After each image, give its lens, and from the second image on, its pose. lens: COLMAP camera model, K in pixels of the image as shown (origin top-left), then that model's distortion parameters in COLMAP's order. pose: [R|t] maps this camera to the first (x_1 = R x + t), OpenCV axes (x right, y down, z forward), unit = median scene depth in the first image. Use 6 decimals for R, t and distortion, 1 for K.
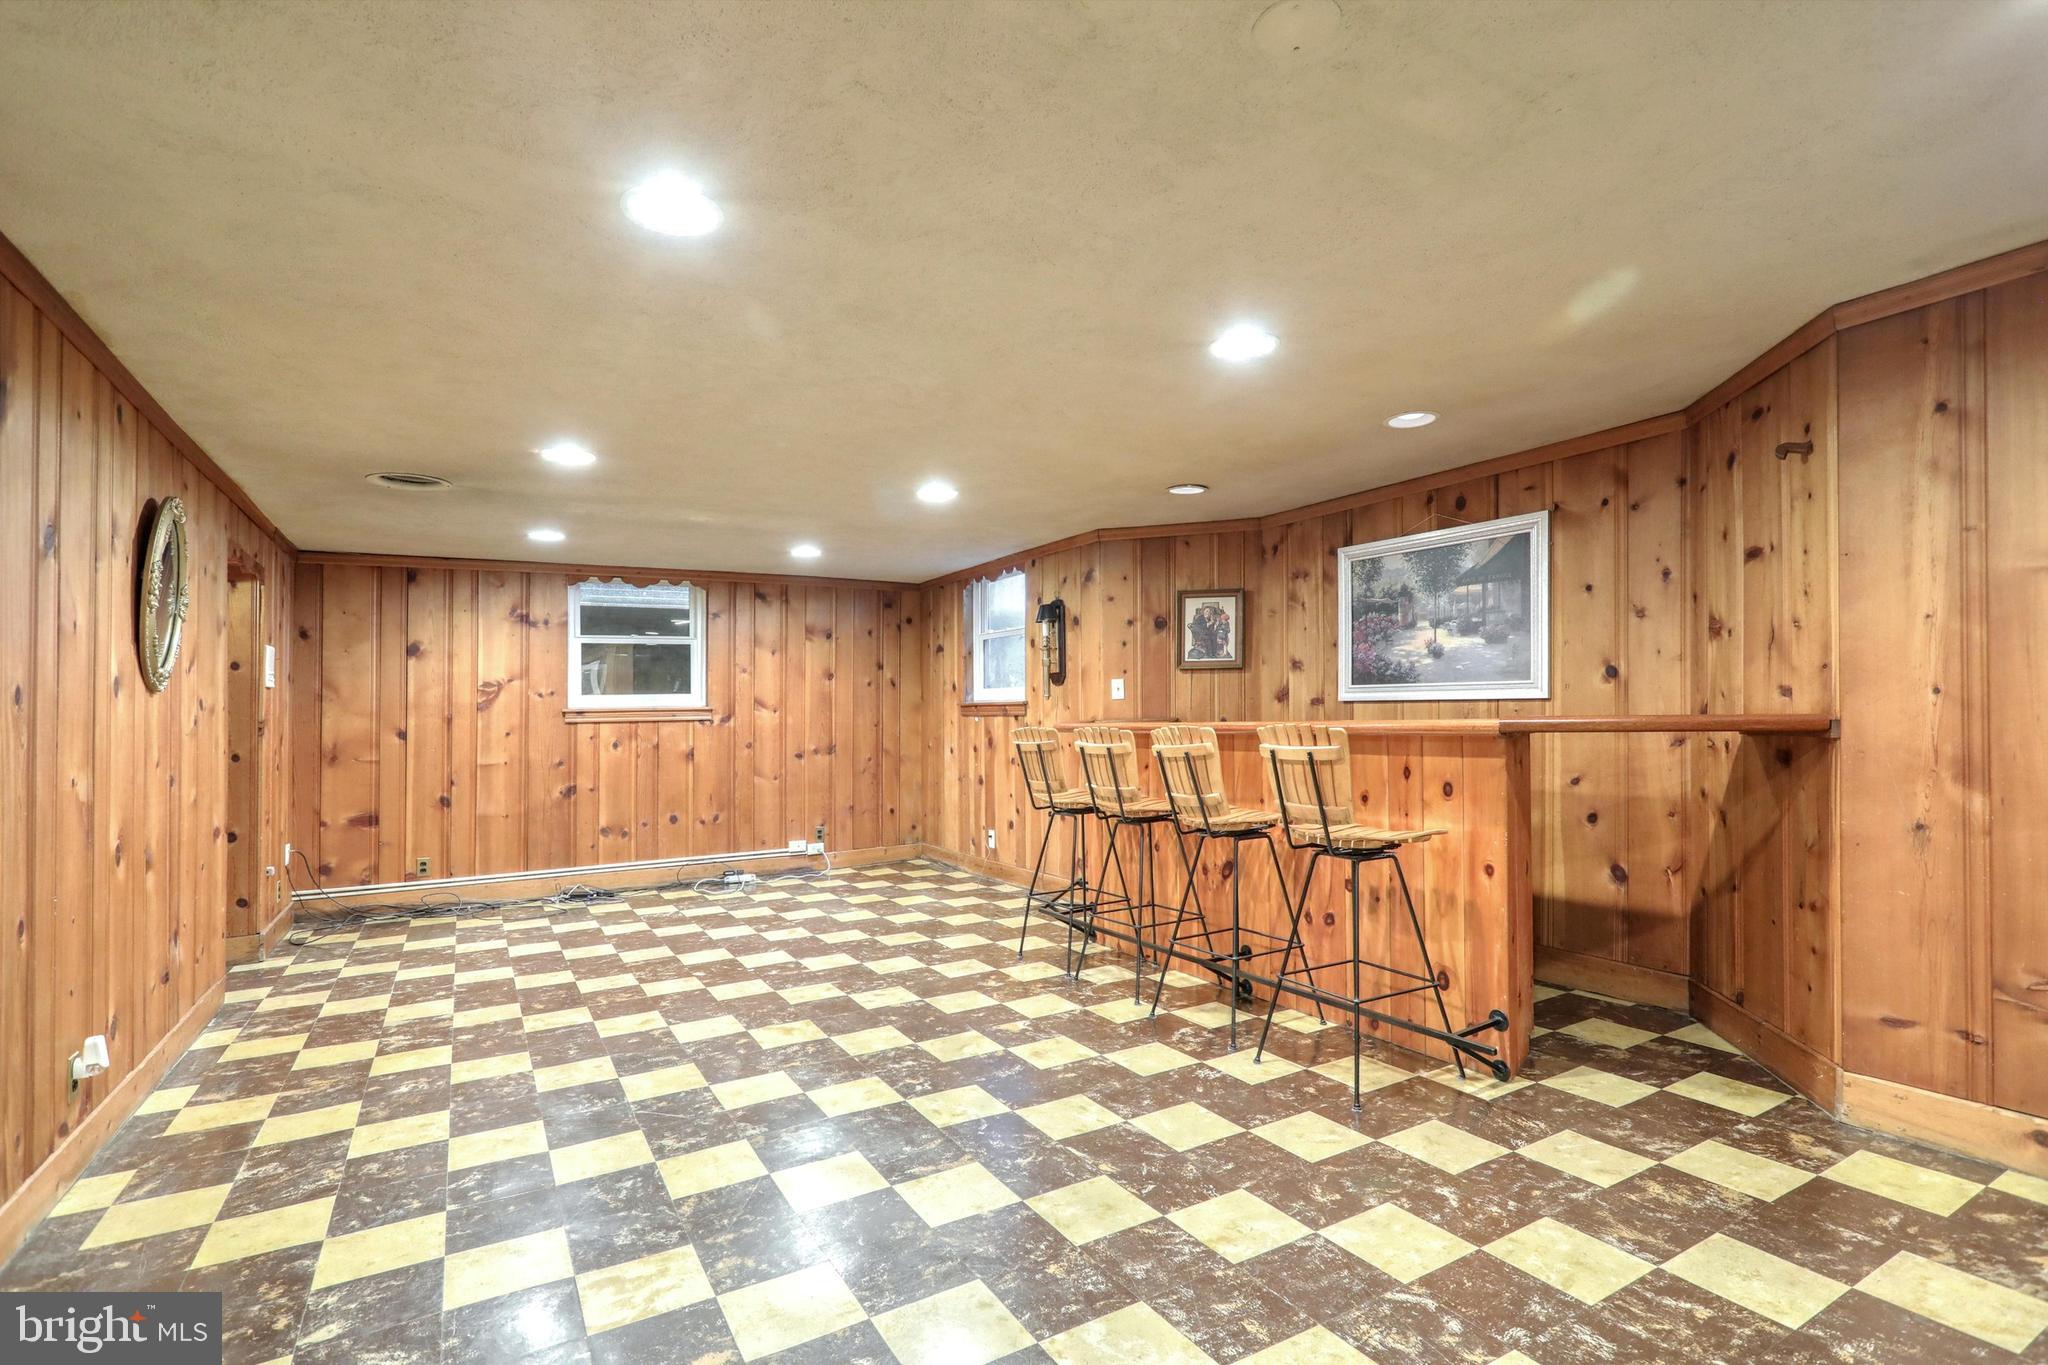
lens RADIAL K [[976.0, 0, 1020.4], [0, 976.0, 678.9], [0, 0, 1]] dist [-0.002242, 0.001074]
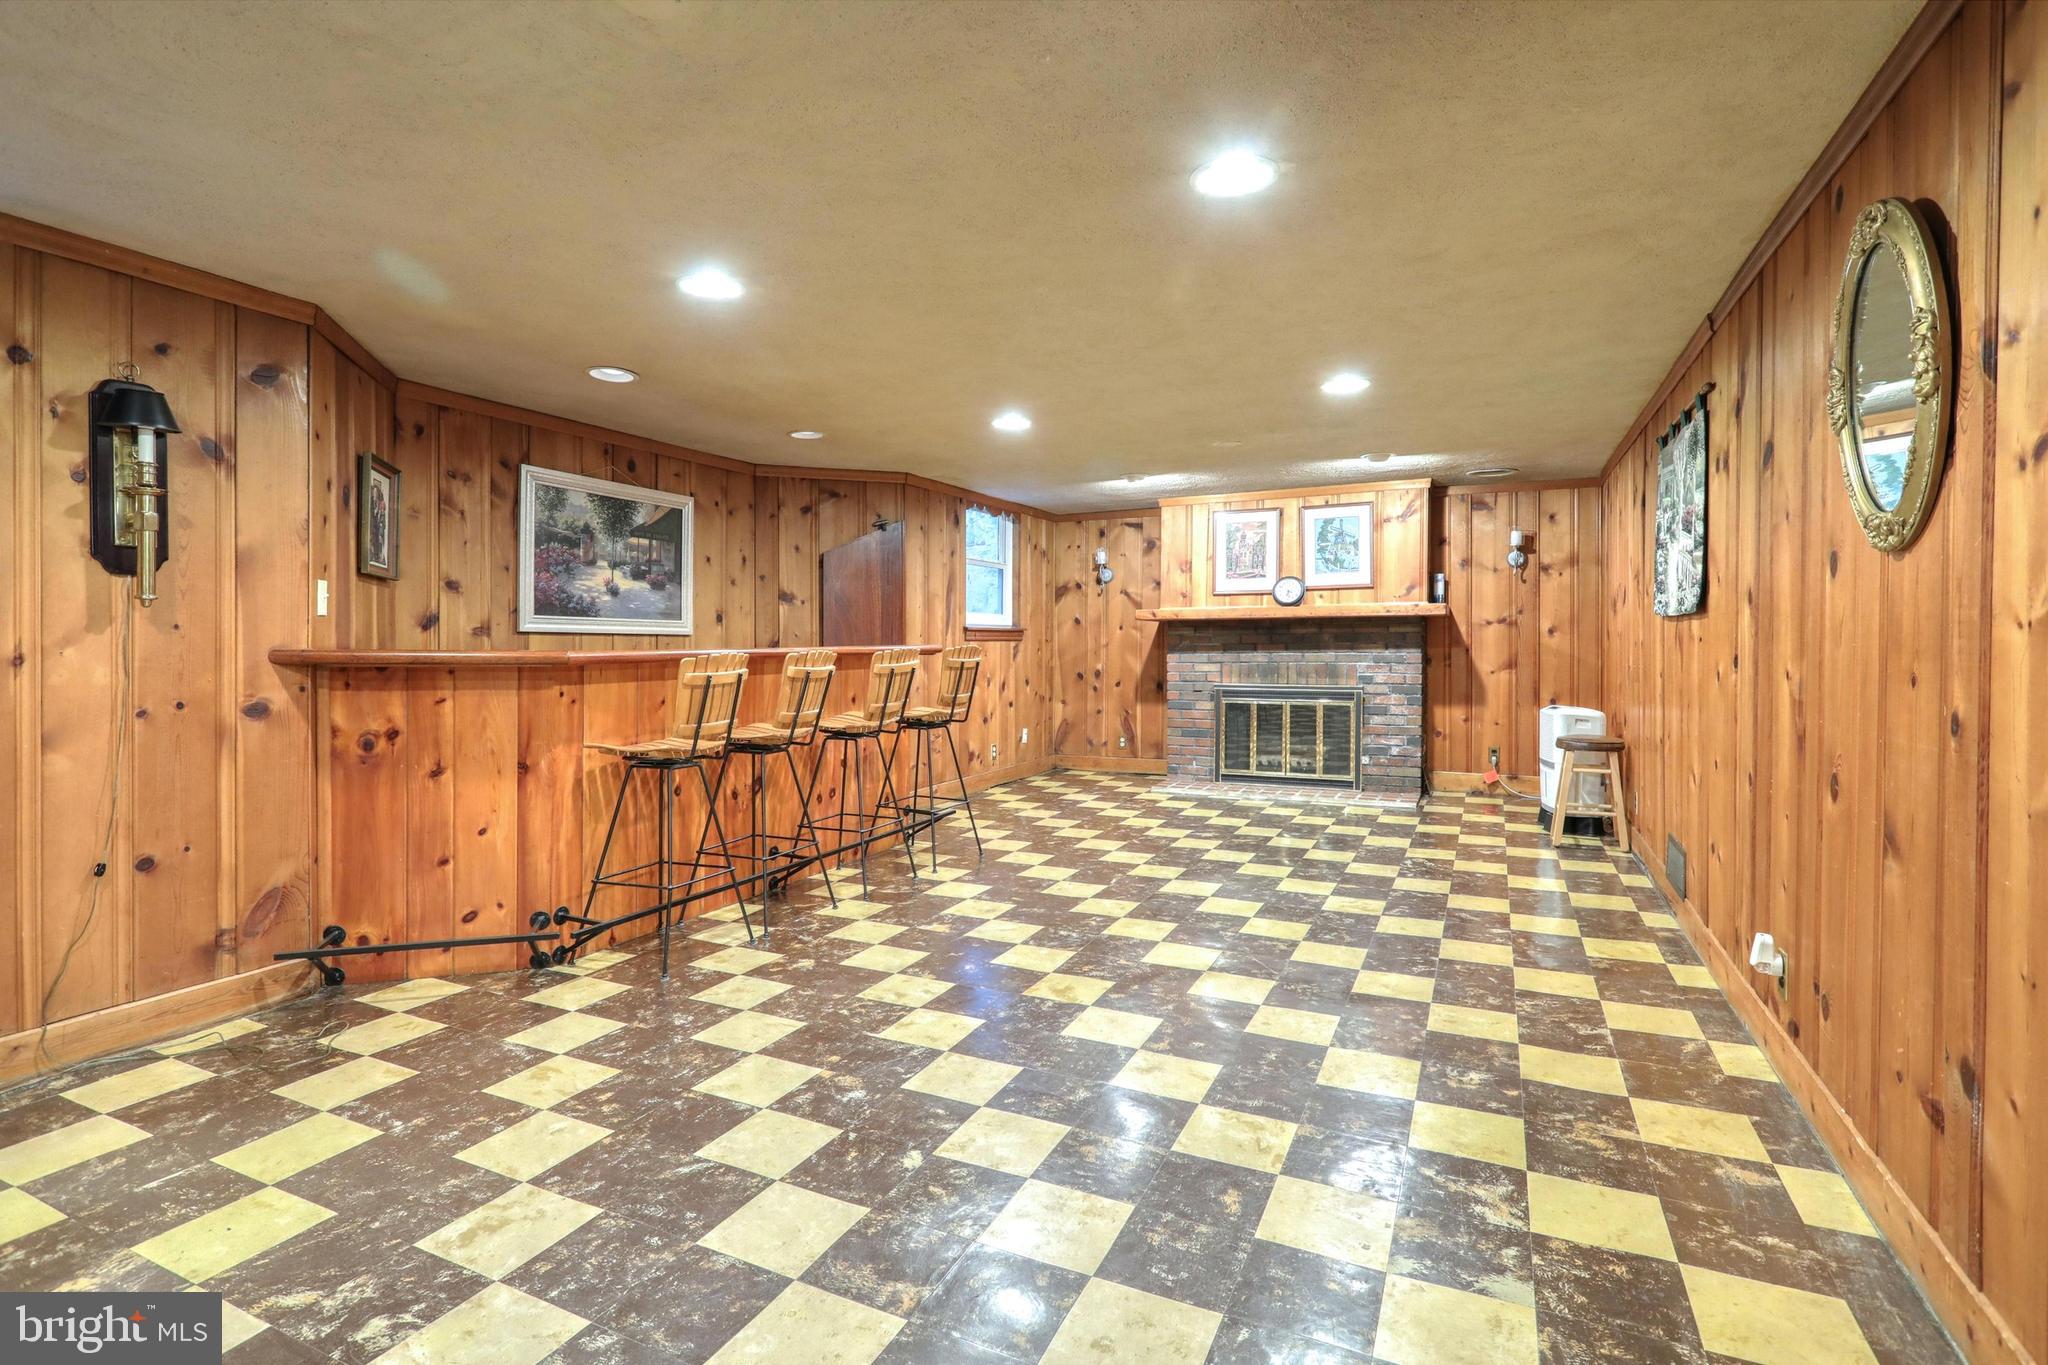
lens RADIAL K [[976.0, 0, 1020.4], [0, 976.0, 678.9], [0, 0, 1]] dist [-0.002242, 0.001074]
pose [[-0.566506, -0.009336, 0.824005, -0.794656], [-0.012406, 0.999919, 0.002799, 0.067471], [-0.823964, -0.008637, -0.566576, 1.300395]]
